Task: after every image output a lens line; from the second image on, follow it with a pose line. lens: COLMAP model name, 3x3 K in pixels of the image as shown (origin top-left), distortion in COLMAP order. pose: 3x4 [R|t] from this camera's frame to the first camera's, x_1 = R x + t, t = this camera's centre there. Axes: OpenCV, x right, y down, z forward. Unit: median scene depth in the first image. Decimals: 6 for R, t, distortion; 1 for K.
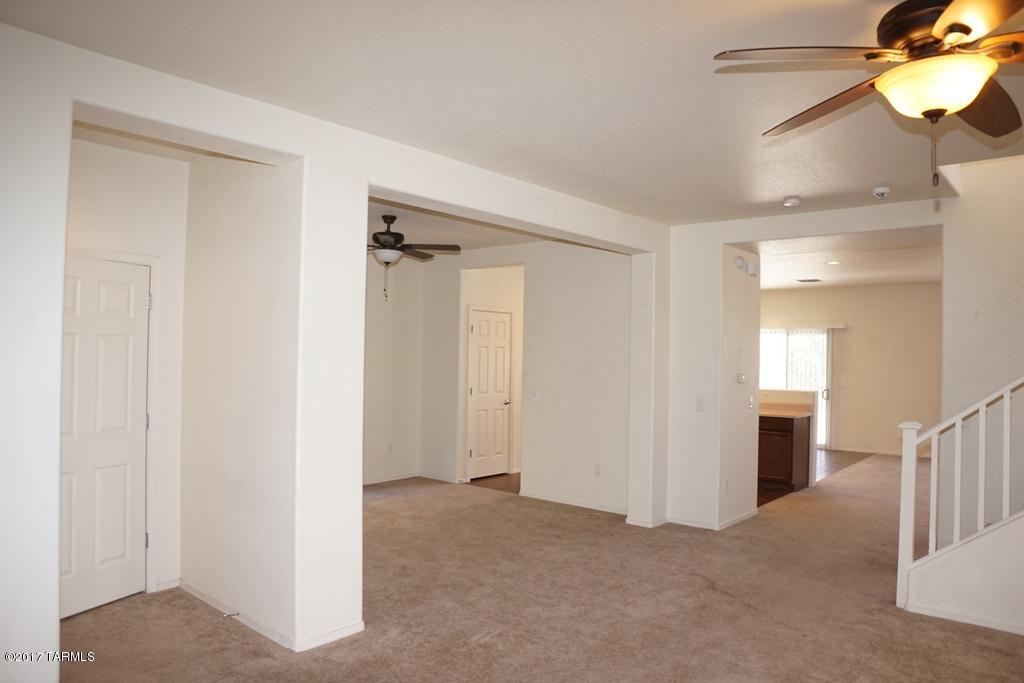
lens RADIAL K [[693.3, 0, 512.0], [0, 693.3, 341.5], [0, 0, 1]] dist [-0.136455, 0.077454]
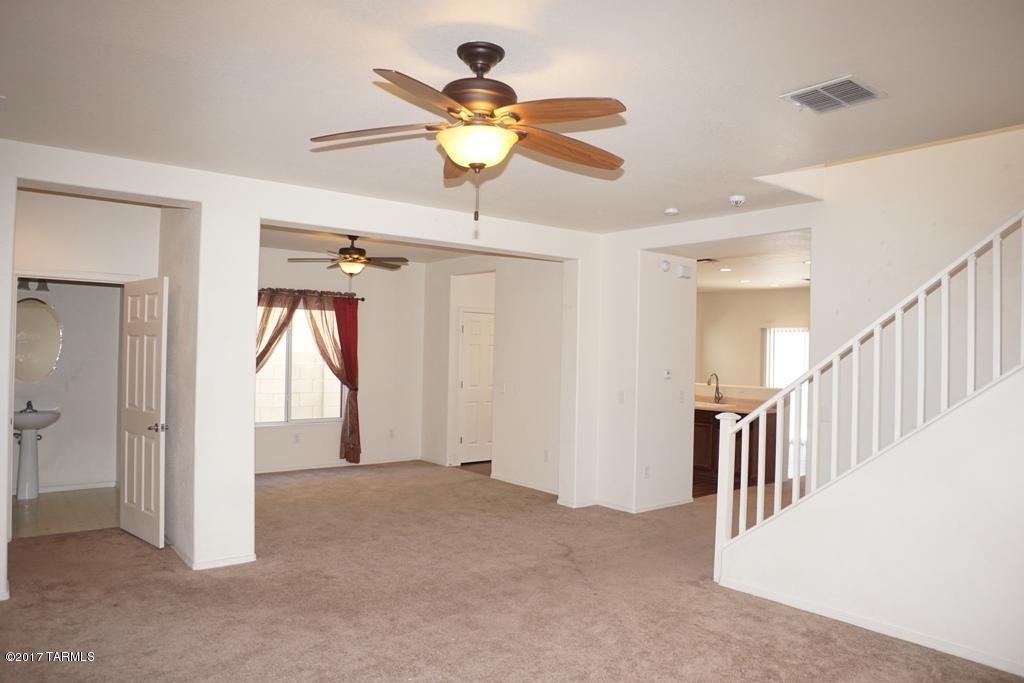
lens RADIAL K [[693.3, 0, 512.0], [0, 693.3, 341.5], [0, 0, 1]] dist [-0.136455, 0.077454]
pose [[0.982399, 0.000128, -0.186793, 0.409389], [0.000134, 0.999999, 0.001389, 0.001413], [0.186793, -0.001390, 0.982398, -0.147357]]
